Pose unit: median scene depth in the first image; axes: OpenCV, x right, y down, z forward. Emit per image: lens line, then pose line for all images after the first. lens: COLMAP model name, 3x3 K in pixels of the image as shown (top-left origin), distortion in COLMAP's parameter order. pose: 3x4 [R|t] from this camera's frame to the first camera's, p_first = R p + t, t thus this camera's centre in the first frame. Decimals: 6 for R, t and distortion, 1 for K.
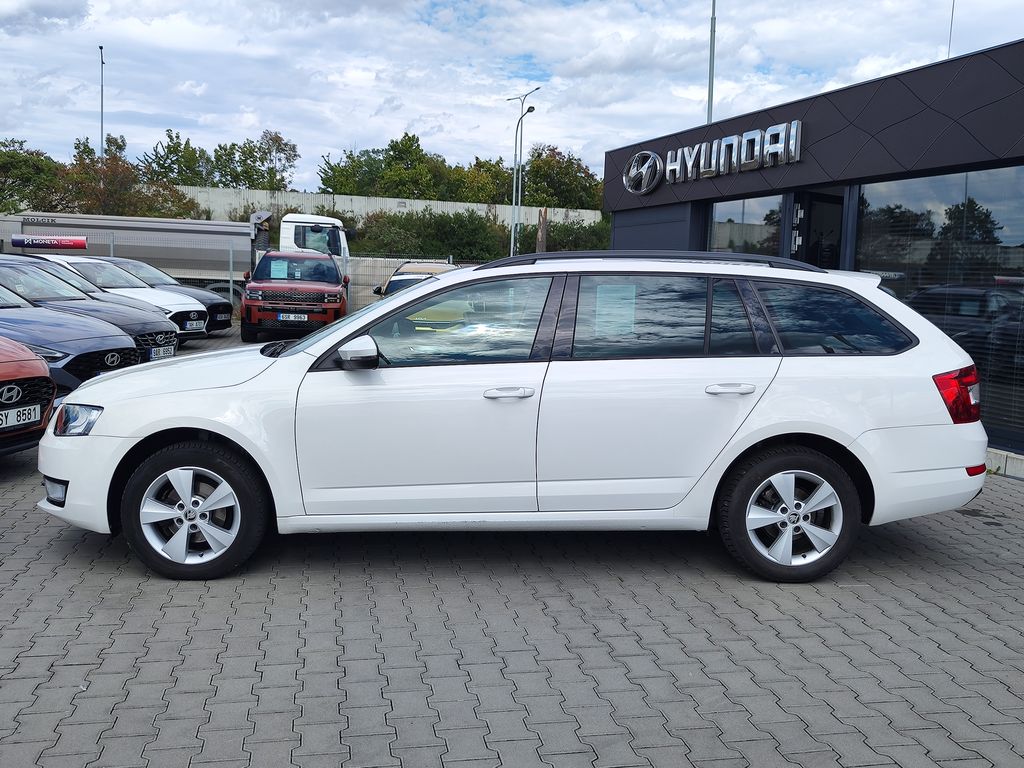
lens RADIAL K [[1044.7, 0, 512.0], [0, 1044.7, 384.0], [0, 0, 1]] dist [0.008749, 0.001265]
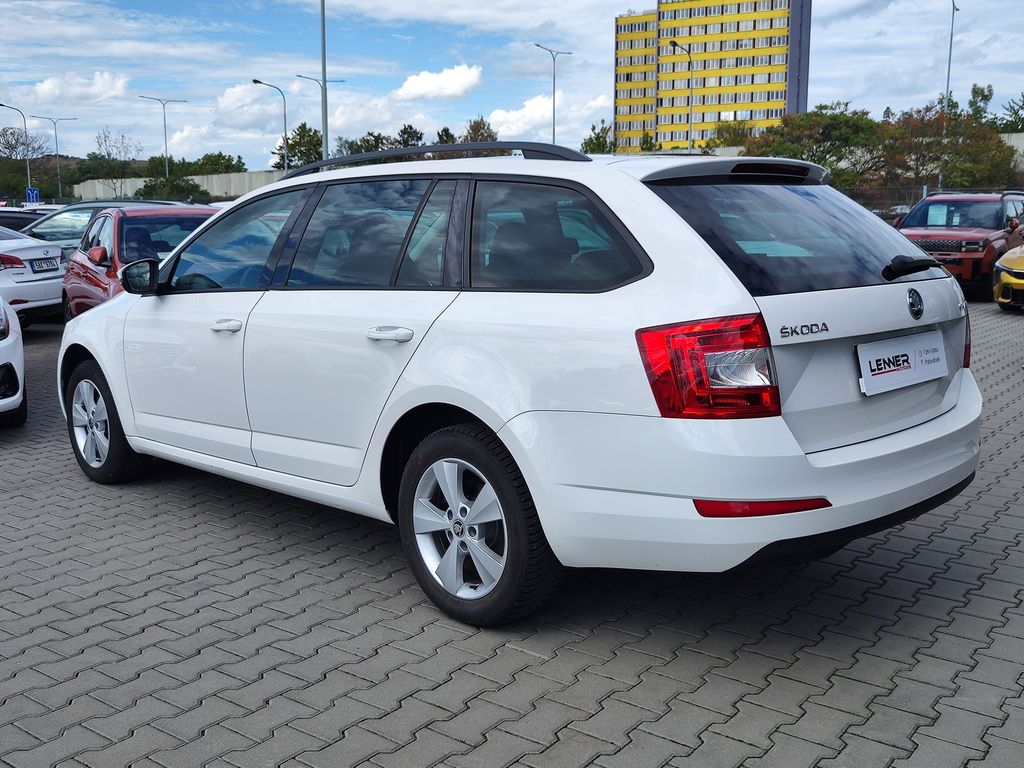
lens RADIAL K [[1044.7, 0, 512.0], [0, 1044.7, 384.0], [0, 0, 1]] dist [0.008749, 0.001265]
pose [[0.675222, 0.081668, -0.733080, 0.779732], [-0.054473, 0.996659, 0.060858, -0.008460], [0.735600, -0.001159, 0.677415, 0.561346]]
